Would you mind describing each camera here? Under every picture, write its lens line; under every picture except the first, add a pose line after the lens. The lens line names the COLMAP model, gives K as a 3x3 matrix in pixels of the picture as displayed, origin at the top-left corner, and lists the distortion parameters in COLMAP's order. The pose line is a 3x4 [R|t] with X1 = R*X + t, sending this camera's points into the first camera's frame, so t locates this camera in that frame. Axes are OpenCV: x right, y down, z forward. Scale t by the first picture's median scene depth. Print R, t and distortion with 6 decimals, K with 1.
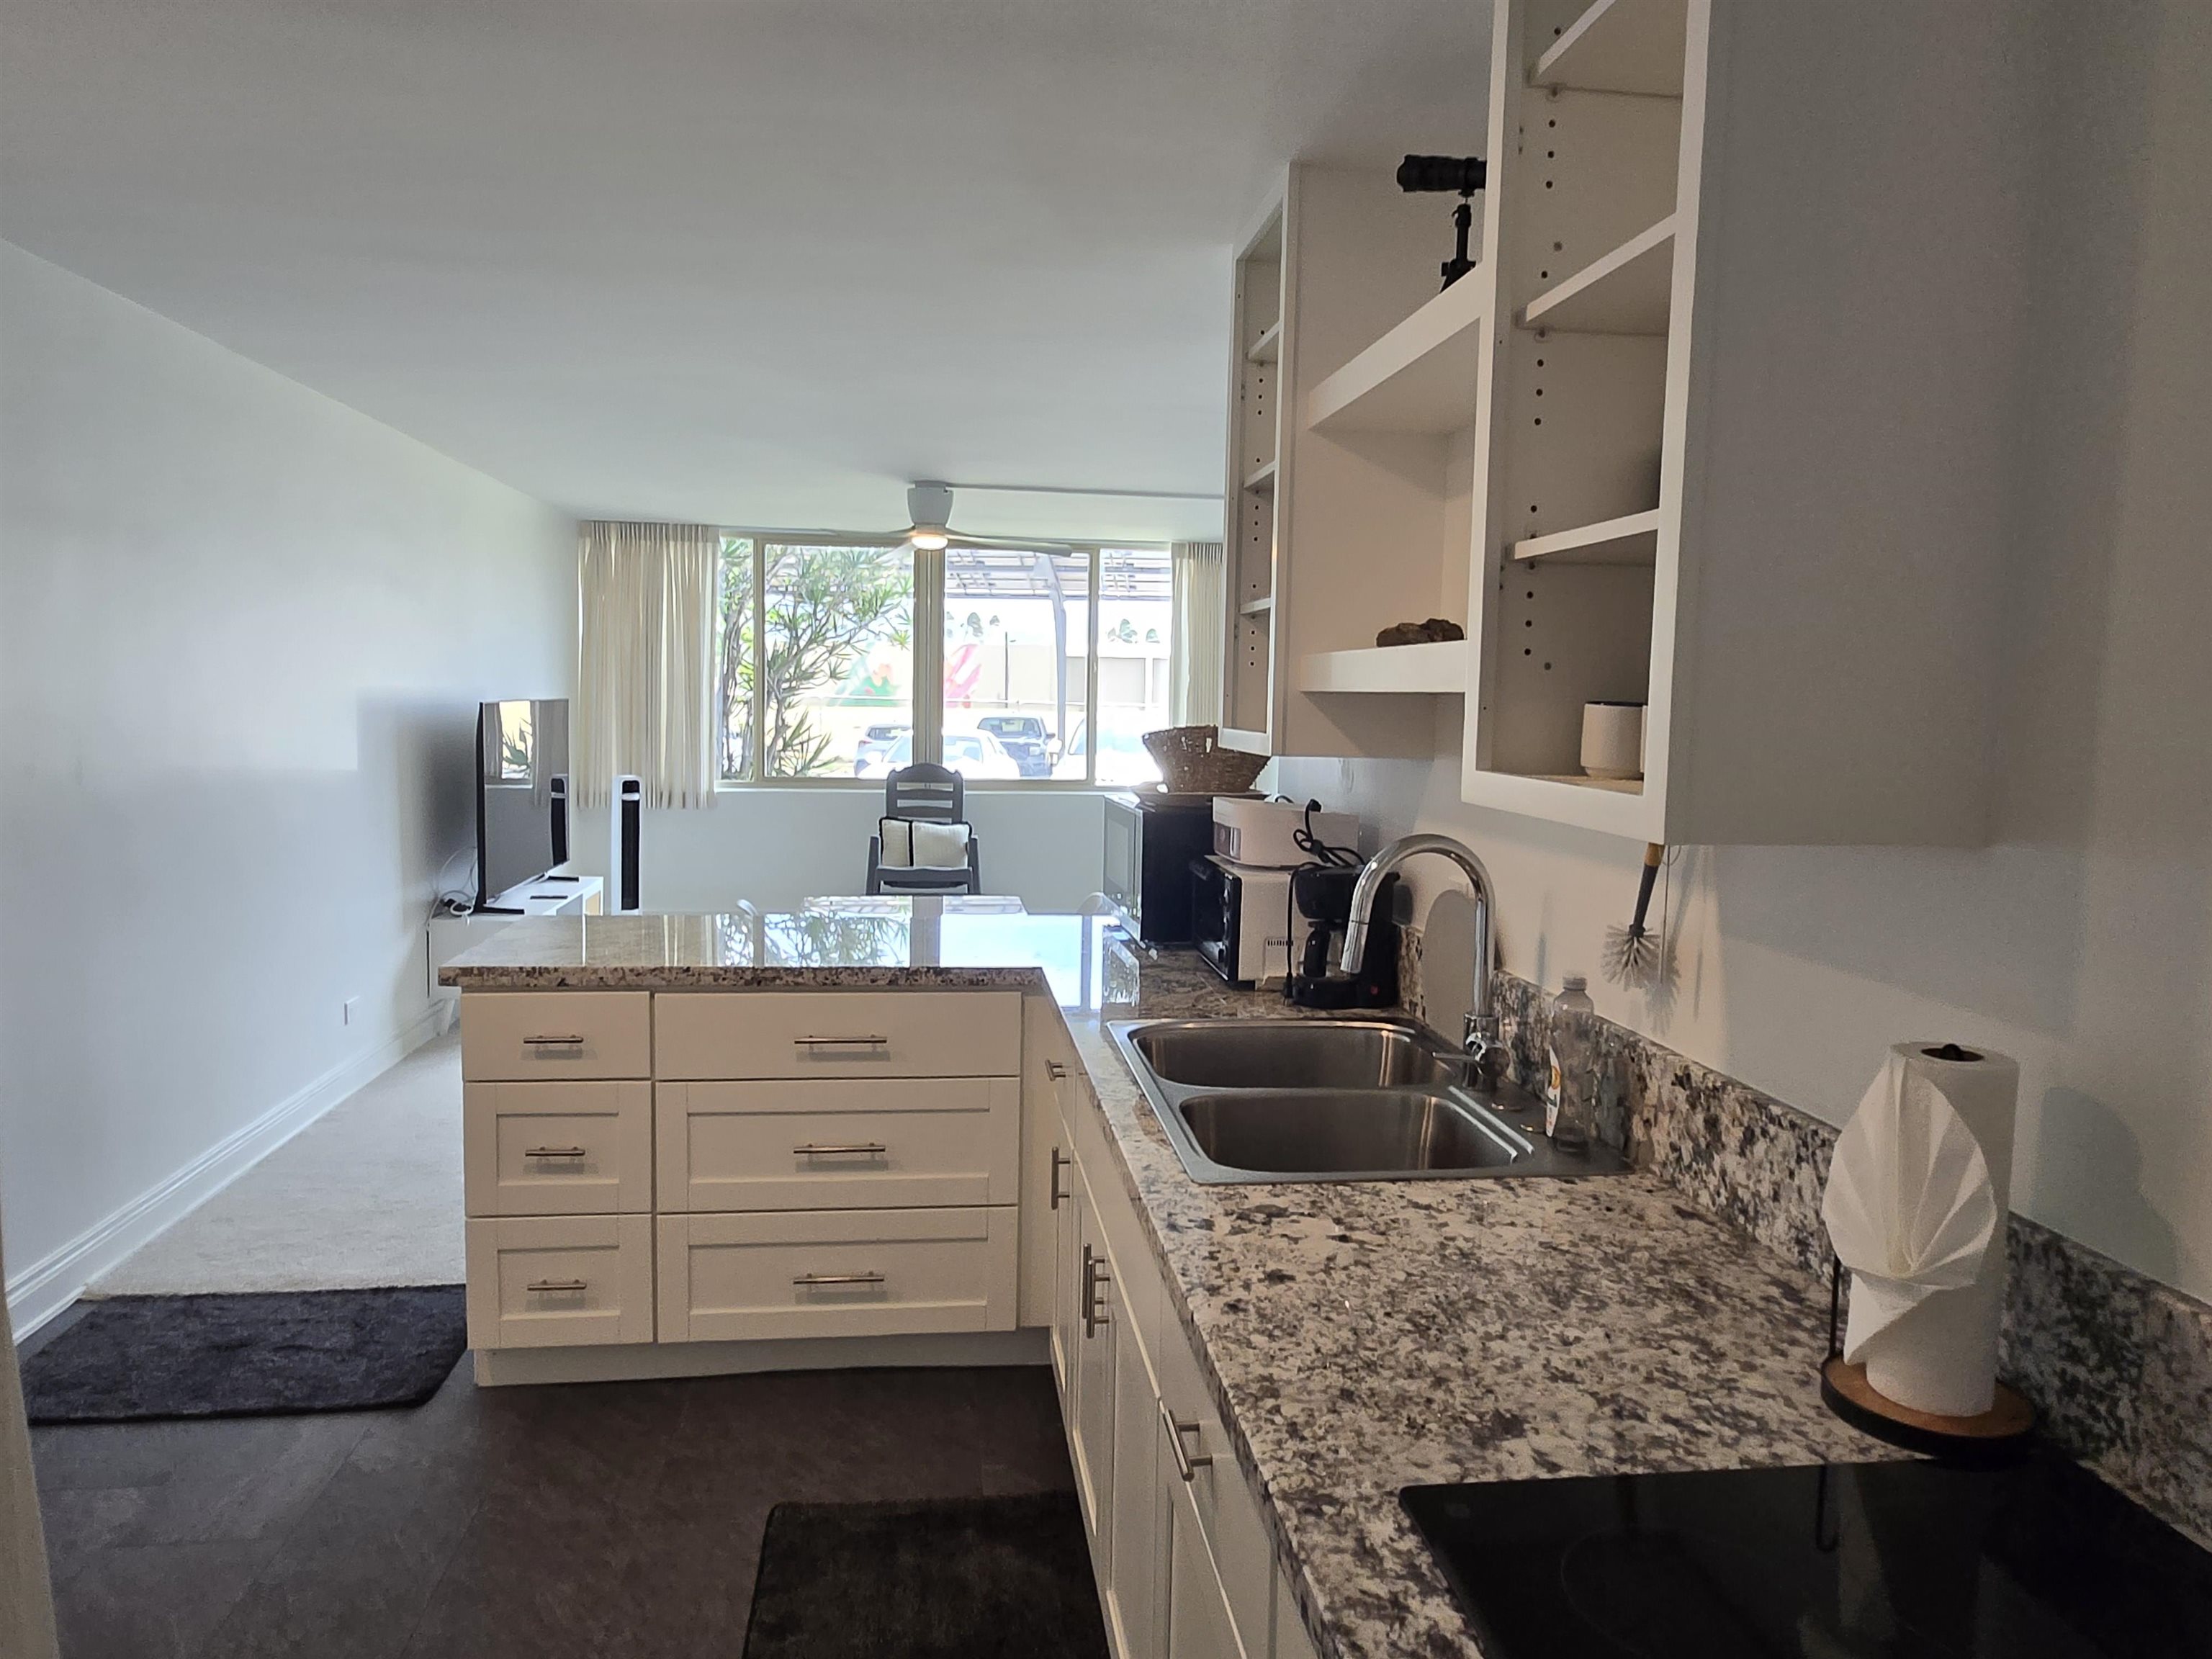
lens RADIAL K [[1403.9, 0, 1106.0], [0, 1403.9, 829.5], [0, 0, 1]] dist [-0.002850, -0.000485]
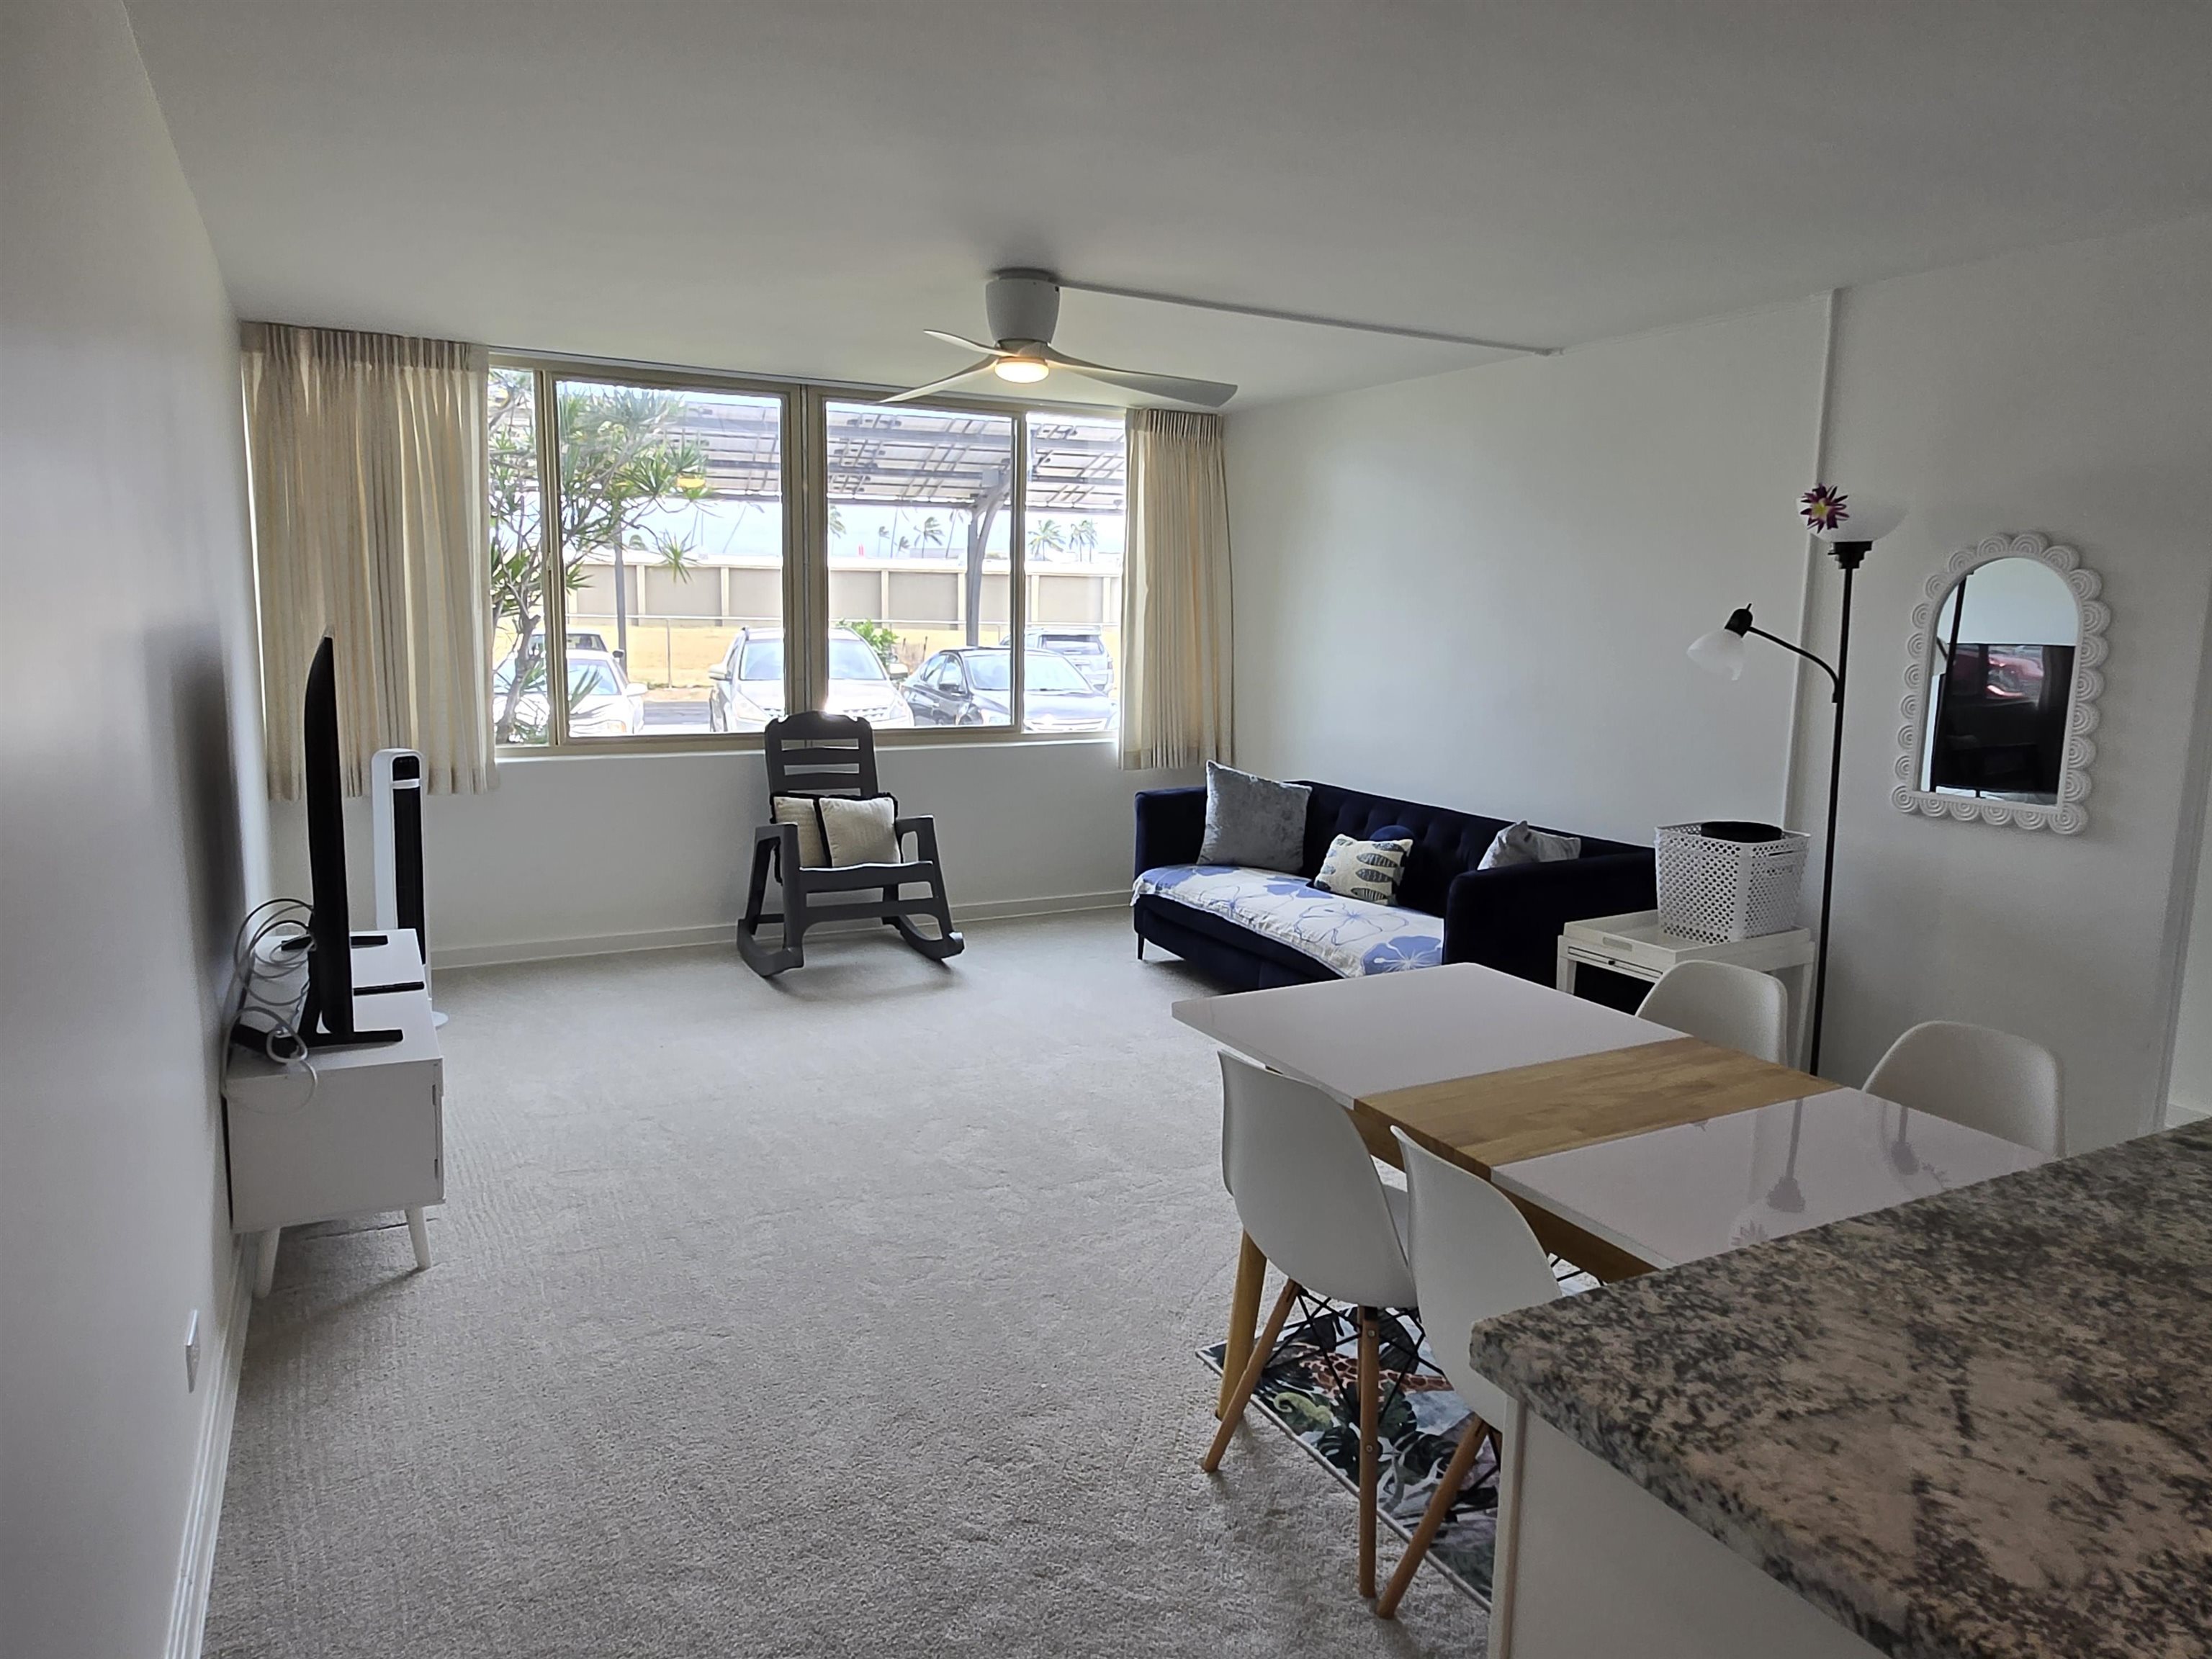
lens RADIAL K [[1403.9, 0, 1106.0], [0, 1403.9, 829.5], [0, 0, 1]] dist [-0.002850, -0.000485]
pose [[0.938068, -0.056031, 0.341891, -0.240490], [0.034835, 0.997089, 0.067828, -0.031330], [-0.344697, -0.051718, 0.937288, 0.295527]]
